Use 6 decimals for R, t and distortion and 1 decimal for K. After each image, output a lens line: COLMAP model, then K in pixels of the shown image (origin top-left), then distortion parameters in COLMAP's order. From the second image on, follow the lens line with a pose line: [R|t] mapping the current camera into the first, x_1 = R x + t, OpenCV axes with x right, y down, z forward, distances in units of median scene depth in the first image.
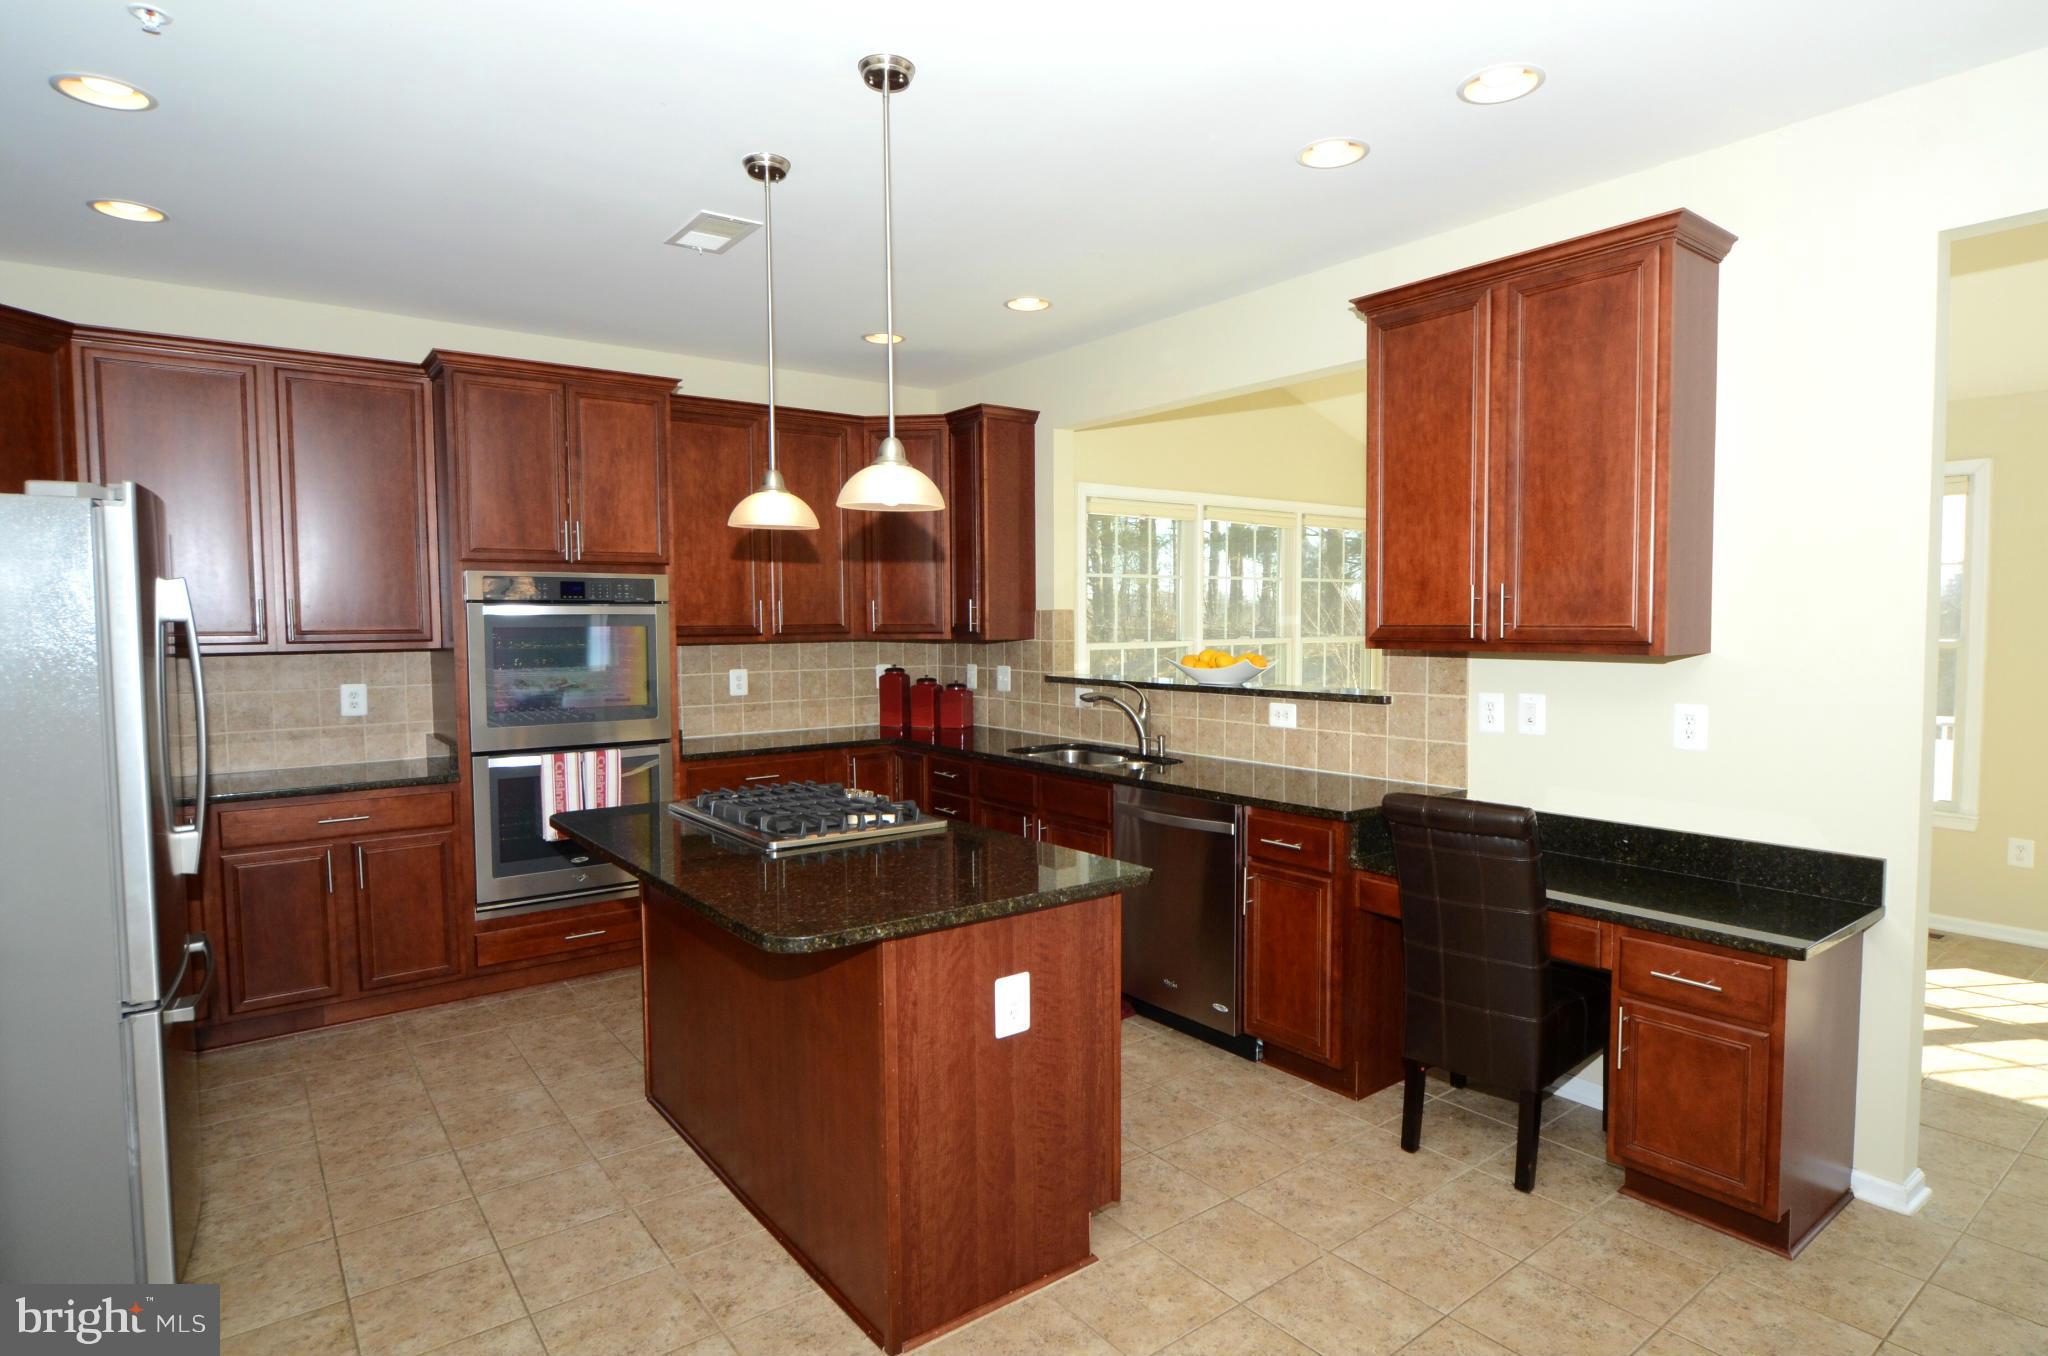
lens RADIAL K [[1090.5, 0, 1060.0], [0, 1090.5, 679.3], [0, 0, 1]] dist [-0.008231, -0.000388]
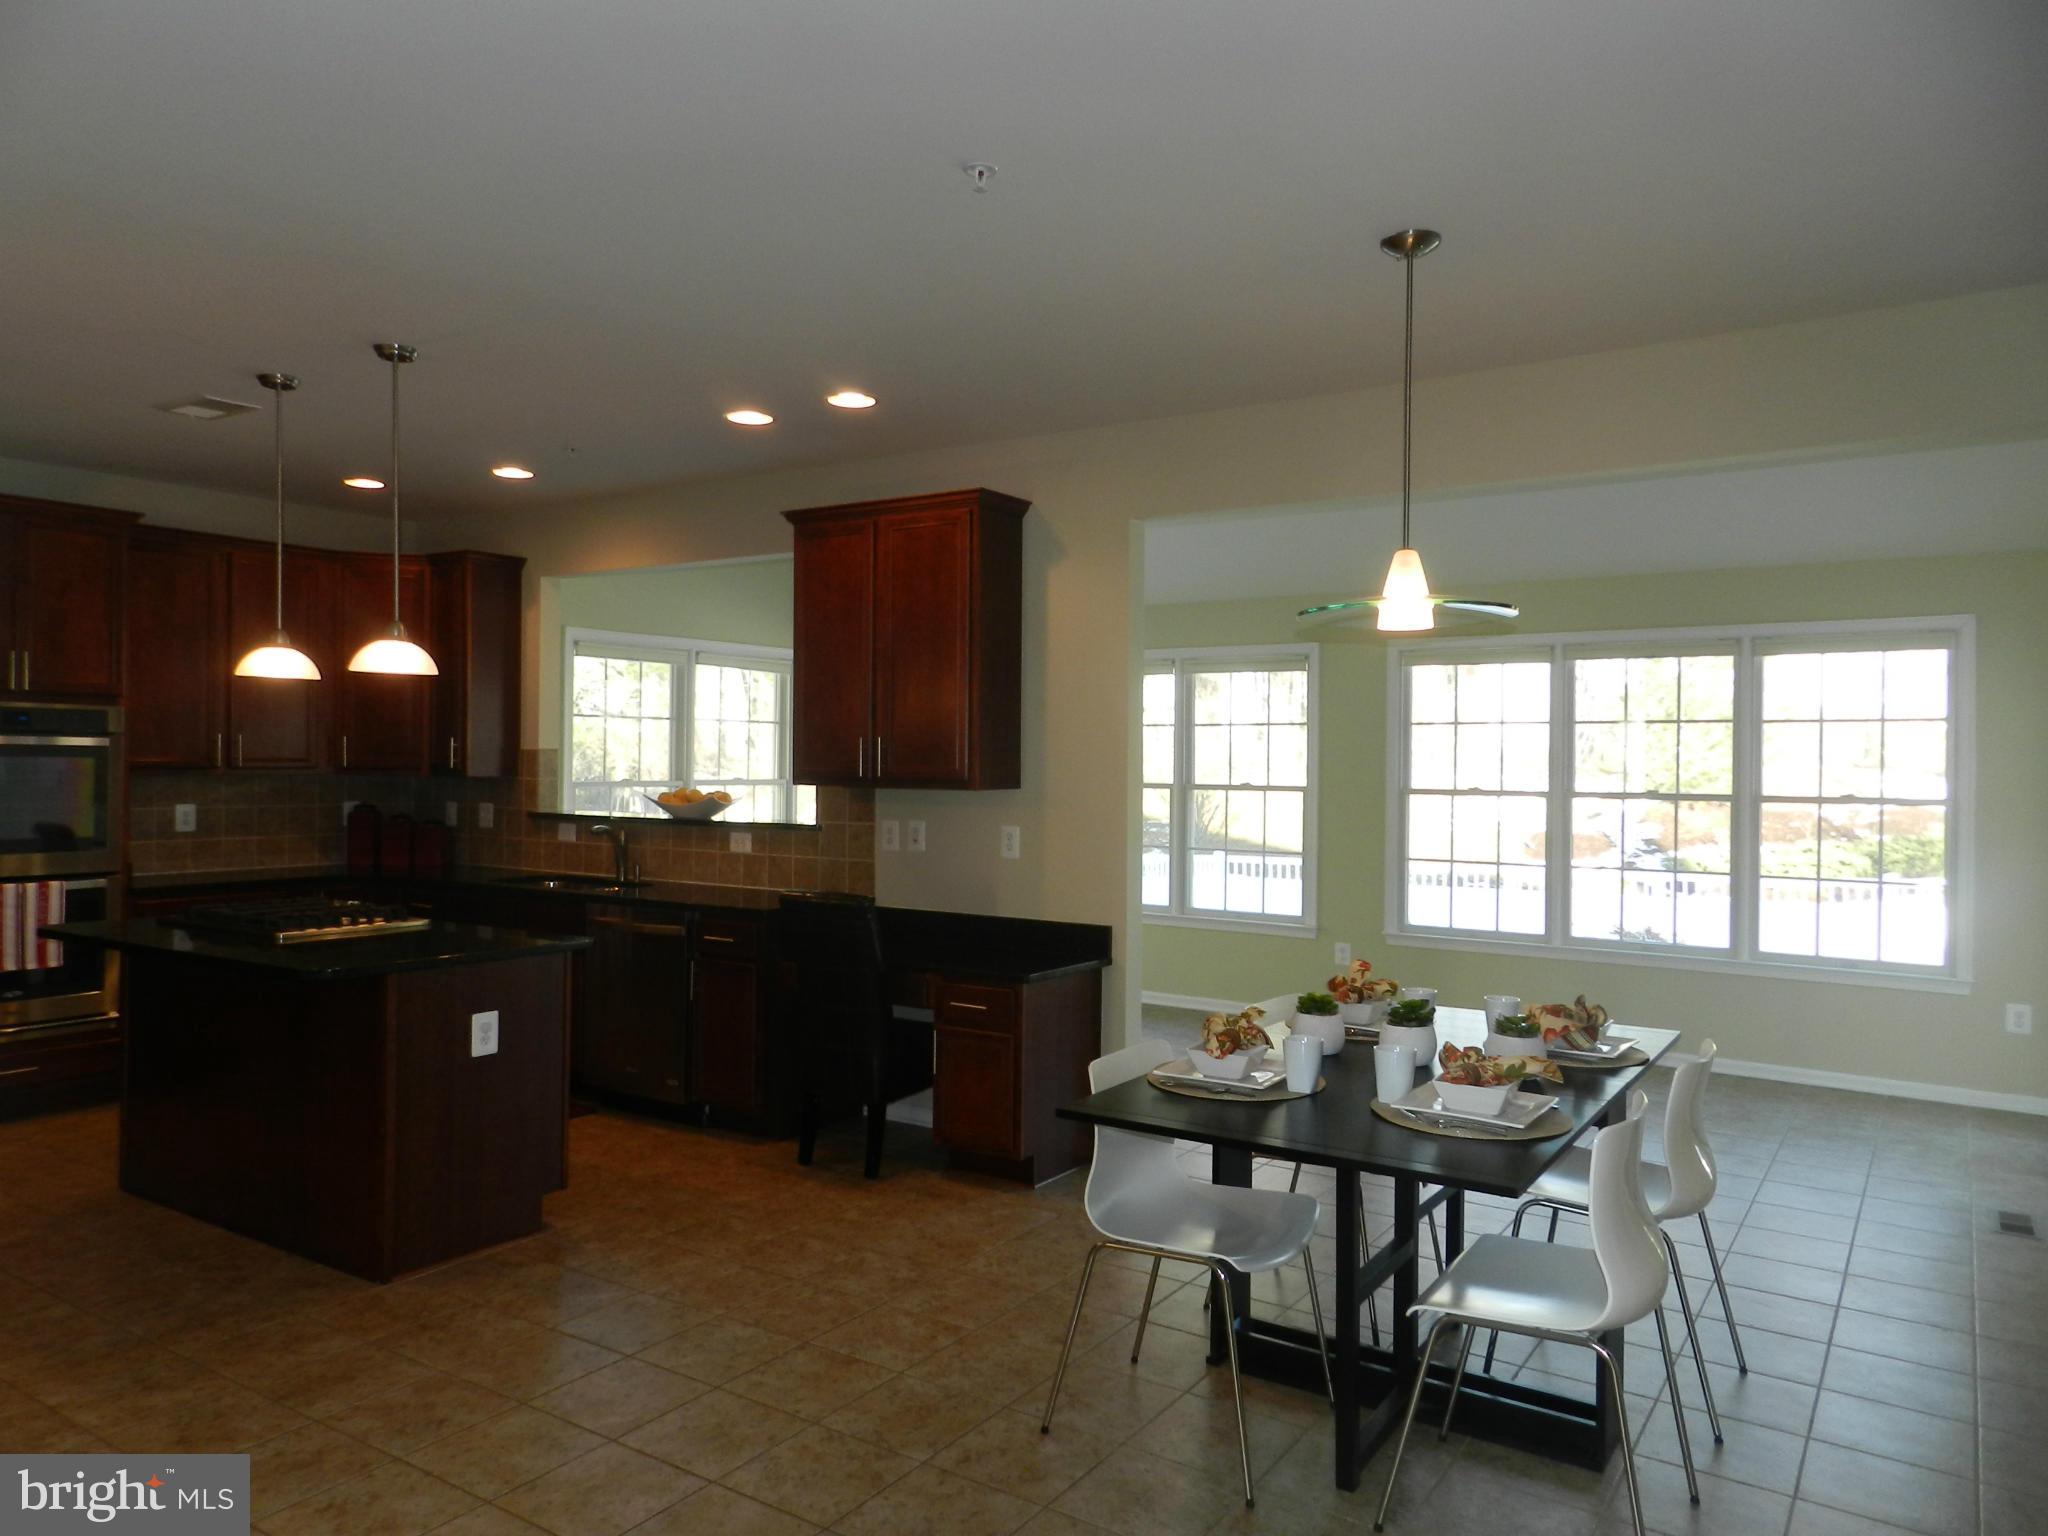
lens RADIAL K [[1399.2, 0, 1027.0], [0, 1399.2, 773.7], [0, 0, 1]] dist [0.027391, -0.001822]
pose [[0.951458, 0.013452, 0.307484, 0.033354], [0.000795, 0.998934, -0.046162, 0.028363], [-0.307777, 0.044165, 0.950433, -0.523890]]
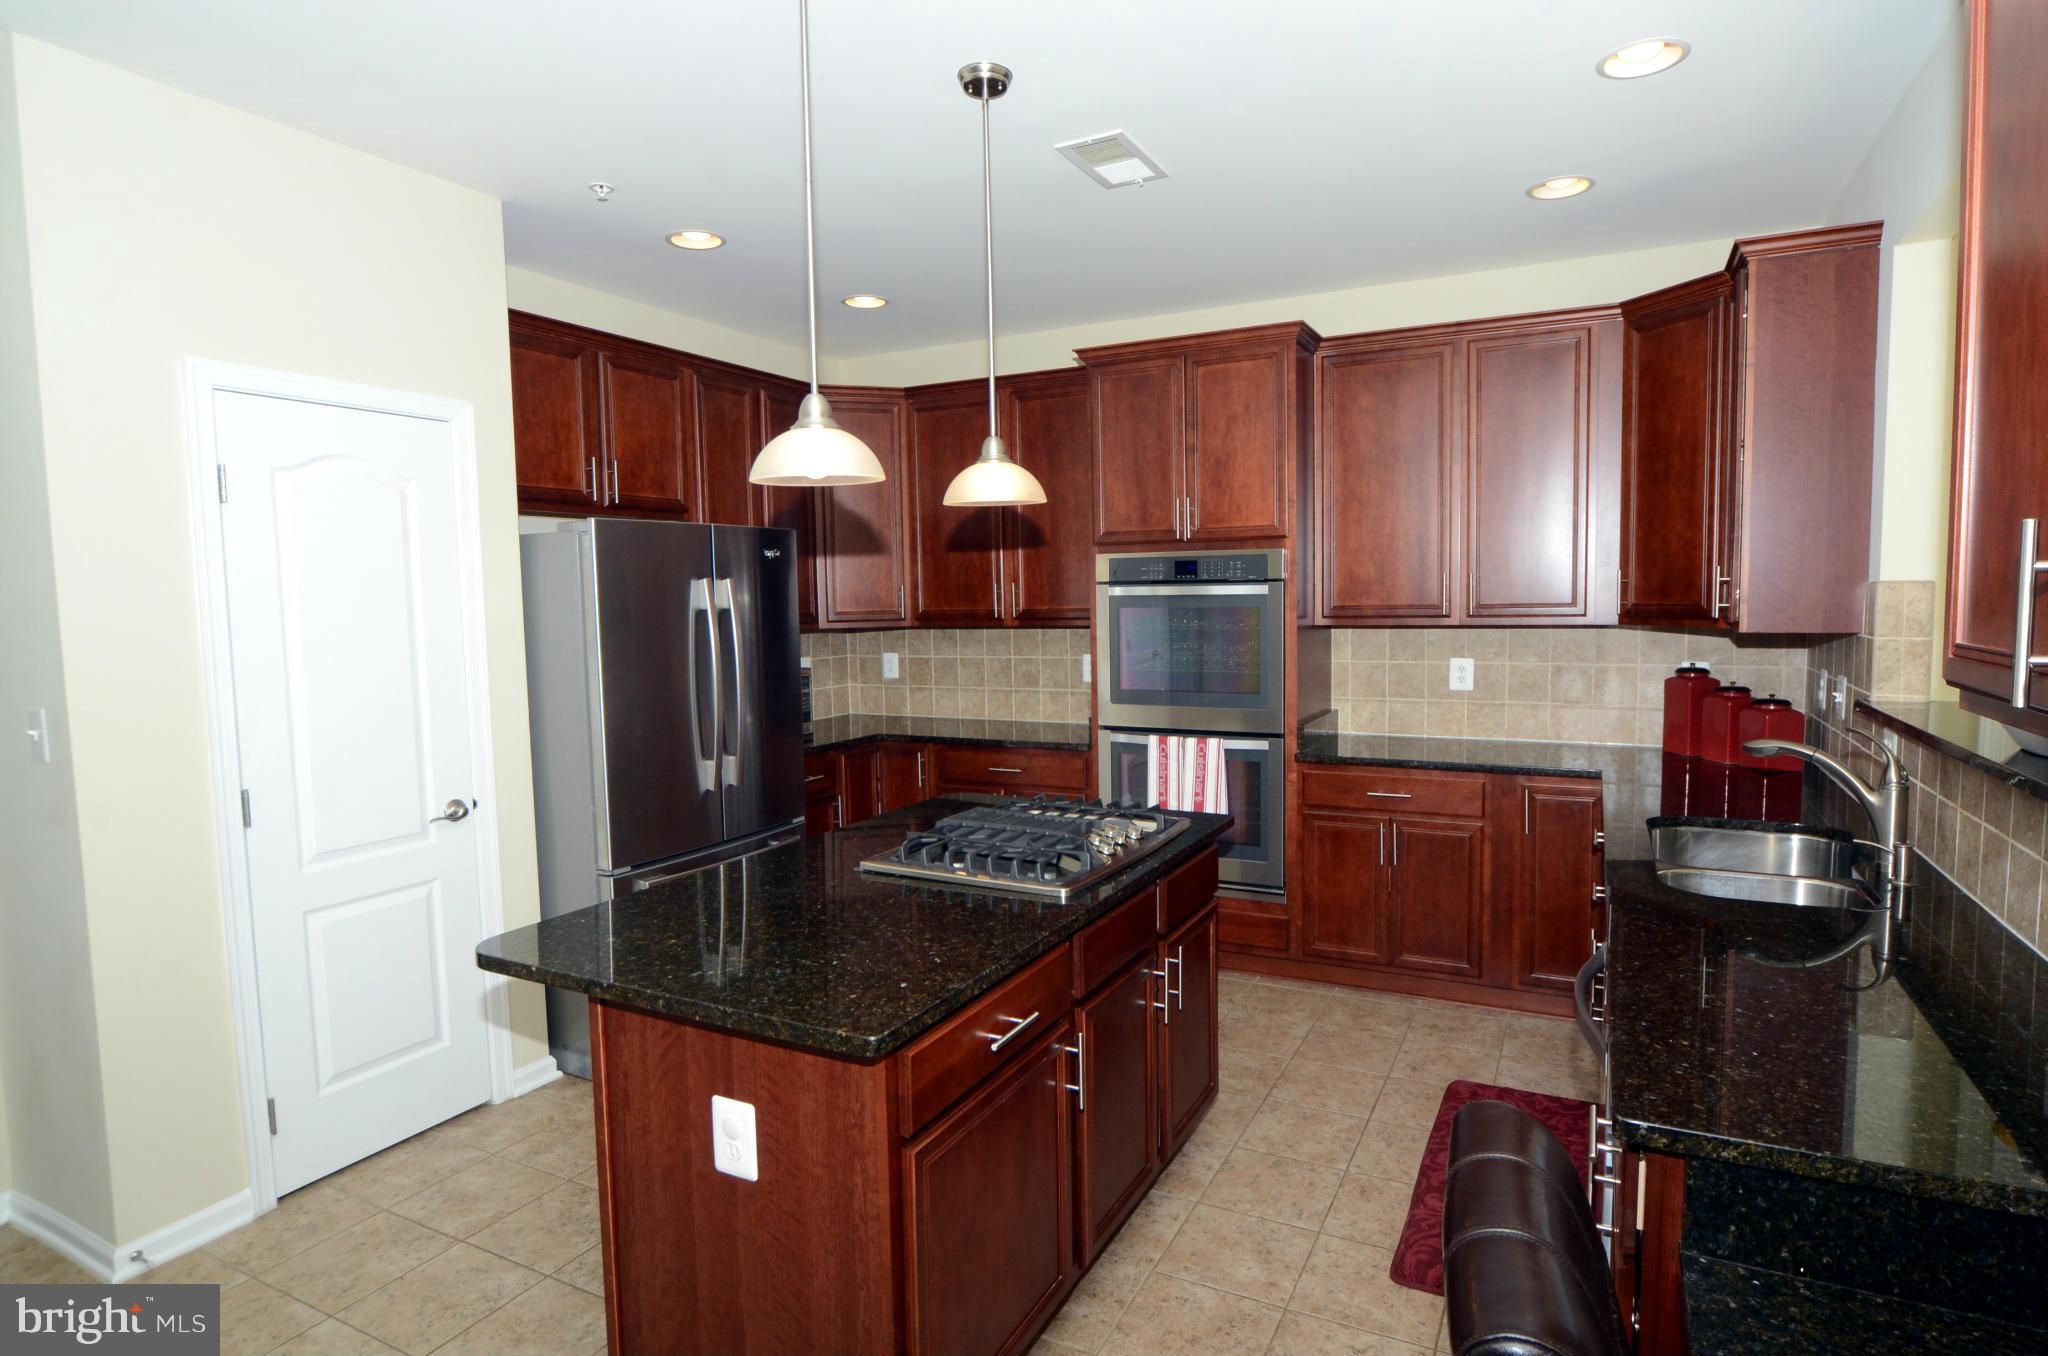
lens RADIAL K [[1090.5, 0, 1027.9], [0, 1090.5, 673.2], [0, 0, 1]] dist [-0.008231, -0.000388]
pose [[0.409674, 0.065914, -0.909848, 0.392659], [-0.036660, 0.997770, 0.055777, -0.039894], [0.911495, 0.010505, 0.411177, 0.486831]]
